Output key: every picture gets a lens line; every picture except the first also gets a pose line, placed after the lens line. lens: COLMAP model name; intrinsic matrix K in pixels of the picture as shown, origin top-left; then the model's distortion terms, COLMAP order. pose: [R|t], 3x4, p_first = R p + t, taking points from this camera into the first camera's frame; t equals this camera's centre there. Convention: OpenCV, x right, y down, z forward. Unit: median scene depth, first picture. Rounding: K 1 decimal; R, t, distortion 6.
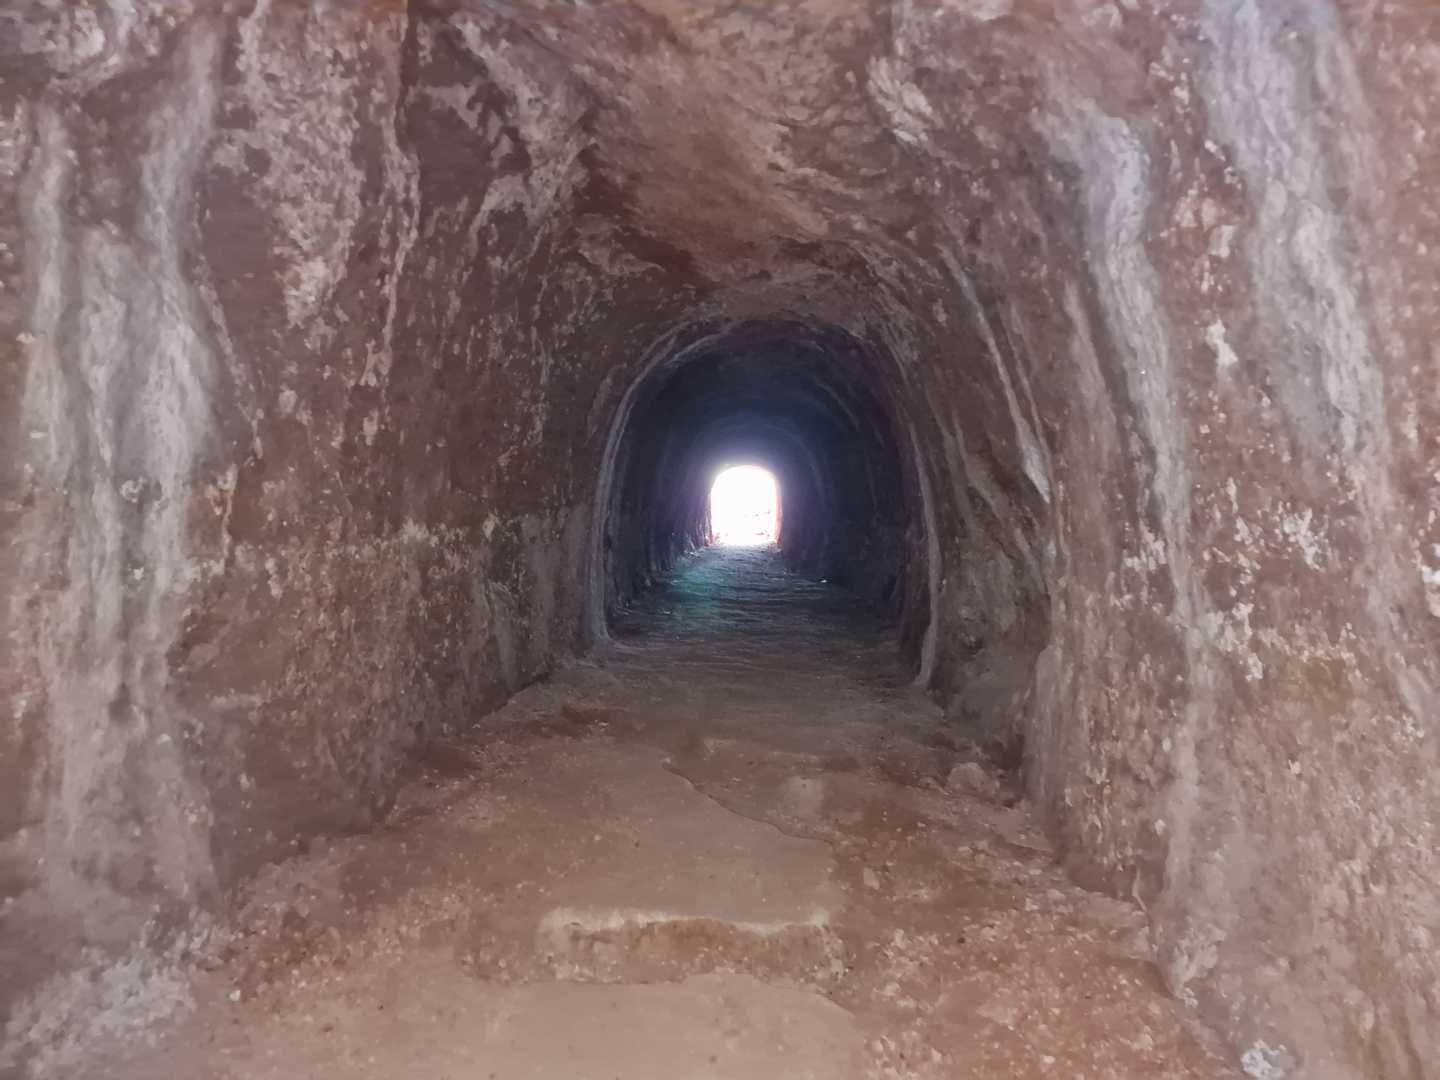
lens RADIAL K [[958.9, 0, 723.3], [0, 958.9, 543.2], [0, 0, 1]] dist [0.004393, 0.001498]
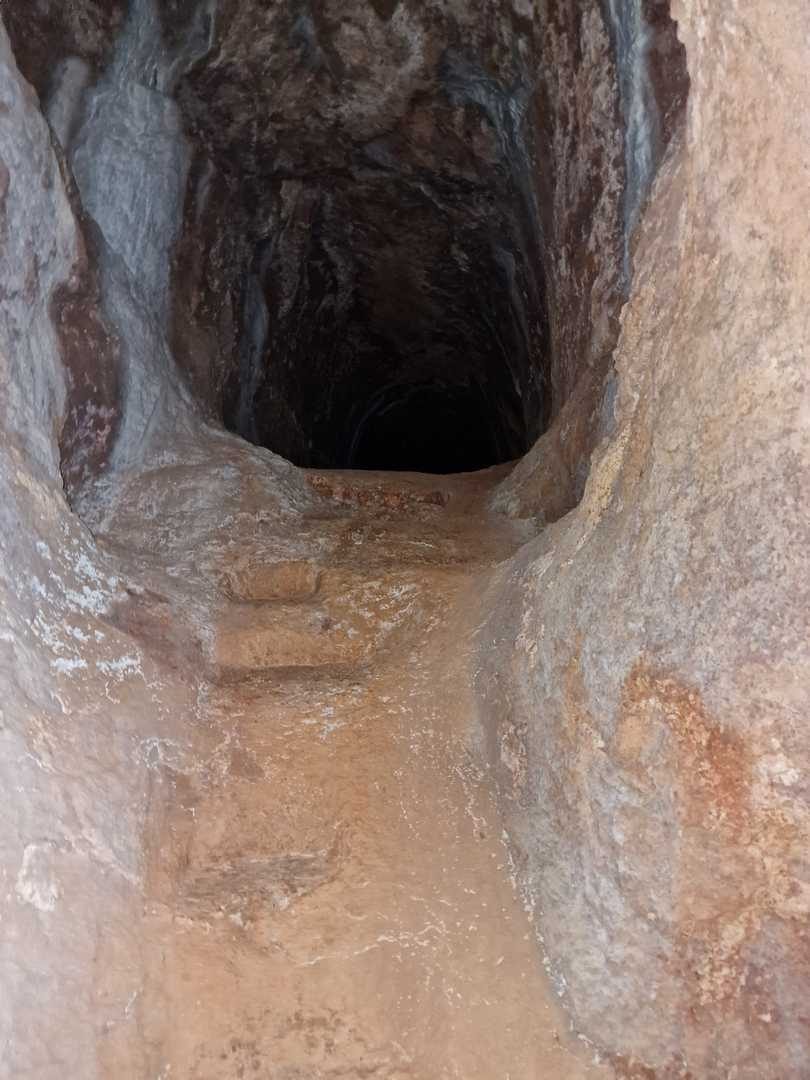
lens RADIAL K [[719.2, 0, 403.0], [0, 719.2, 538.0], [0, 0, 1]] dist [0.004393, 0.001498]
pose [[0.999969, -0.007131, -0.003345, -0.009021], [0.006456, 0.985324, -0.170570, 0.725221], [0.004512, 0.170543, 0.985340, -1.015924]]
